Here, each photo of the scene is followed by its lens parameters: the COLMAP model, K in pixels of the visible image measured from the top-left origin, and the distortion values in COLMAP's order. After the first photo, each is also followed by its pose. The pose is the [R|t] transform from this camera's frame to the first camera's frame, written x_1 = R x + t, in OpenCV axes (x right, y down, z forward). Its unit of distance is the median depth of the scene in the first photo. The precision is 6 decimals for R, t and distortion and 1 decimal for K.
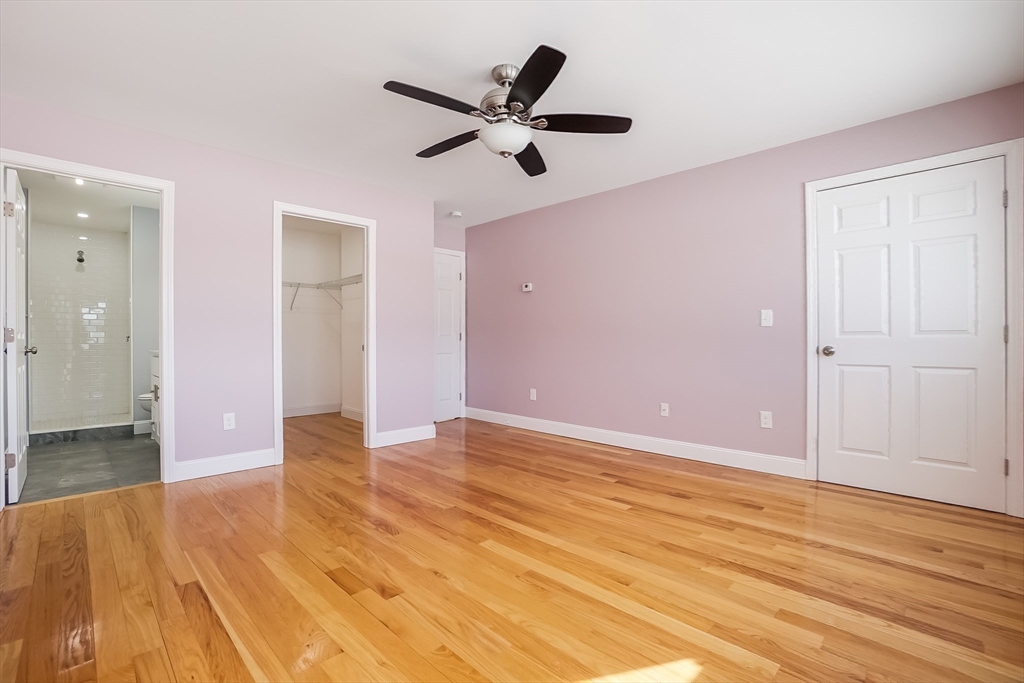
lens RADIAL K [[455.4, 0, 510.9], [0, 455.4, 337.5], [0, 0, 1]] dist [-0.041924, 0.000354]
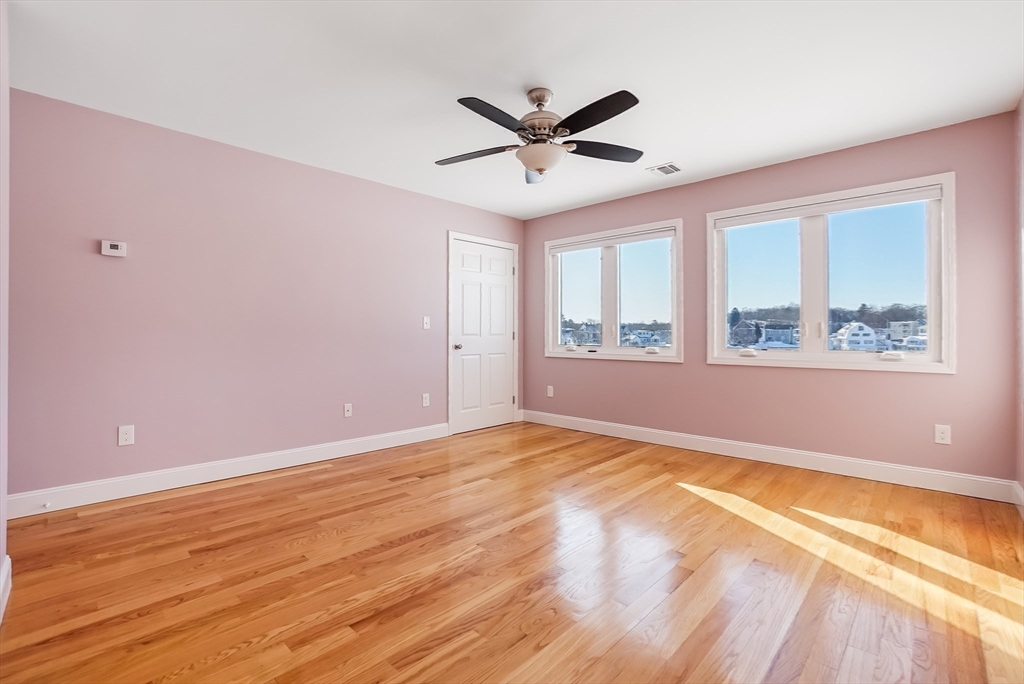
lens RADIAL K [[455.4, 0, 510.9], [0, 455.4, 338.0], [0, 0, 1]] dist [-0.041924, 0.000354]
pose [[-0.010411, -0.007697, 0.999916, -0.812131], [-0.008443, 0.999935, 0.007609, -0.012137], [-0.999910, -0.008363, -0.010475, 0.808571]]
